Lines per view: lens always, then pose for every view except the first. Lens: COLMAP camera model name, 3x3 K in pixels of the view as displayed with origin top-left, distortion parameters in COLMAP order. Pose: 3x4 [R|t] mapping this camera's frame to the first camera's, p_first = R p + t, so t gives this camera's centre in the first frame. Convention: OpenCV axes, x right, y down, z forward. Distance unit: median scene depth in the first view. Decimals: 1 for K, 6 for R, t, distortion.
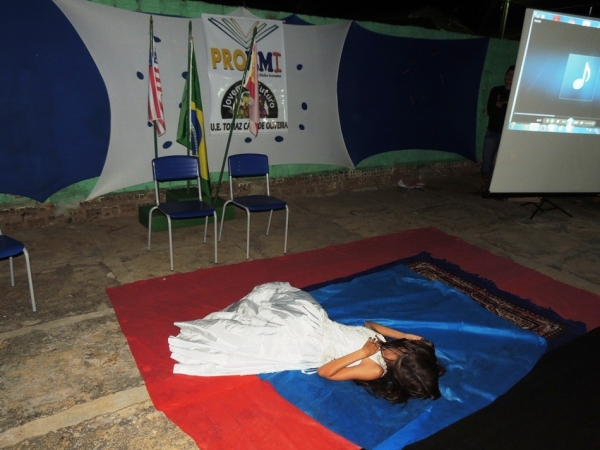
lens RADIAL K [[486.3, 0, 301.1], [0, 486.3, 225.4], [0, 0, 1]] dist [-0.001053, 0.002816]
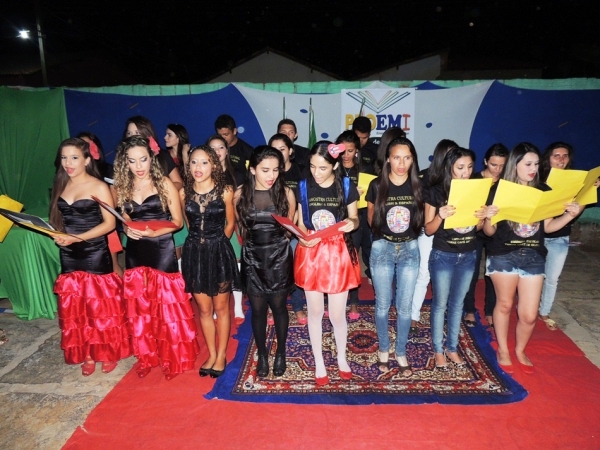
lens RADIAL K [[425.1, 0, 301.2], [0, 425.1, 227.7], [0, 0, 1]] dist [-0.008752, -0.010638]
pose [[0.783668, 0.102789, -0.612616, 0.412908], [-0.152428, 0.987882, -0.029234, -0.011830], [0.602187, 0.116290, 0.789840, 0.056876]]
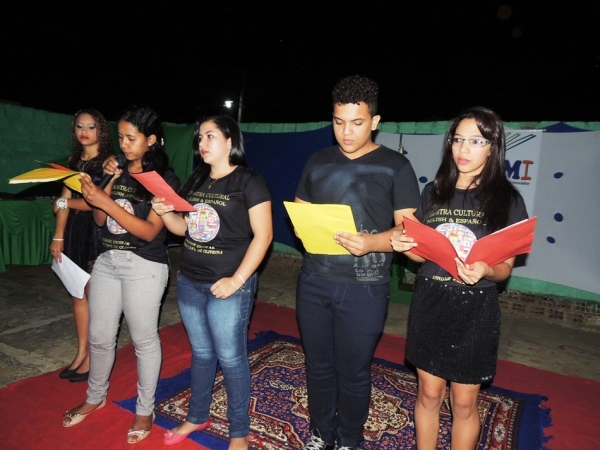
lens RADIAL K [[425.1, 0, 300.1], [0, 425.1, 226.1], [0, 0, 1]] dist [-0.008752, -0.010638]
pose [[0.464342, 0.066984, -0.883119, 0.490923], [-0.329386, 0.938671, -0.101993, 0.001645], [0.822126, 0.338246, 0.457928, 0.286698]]
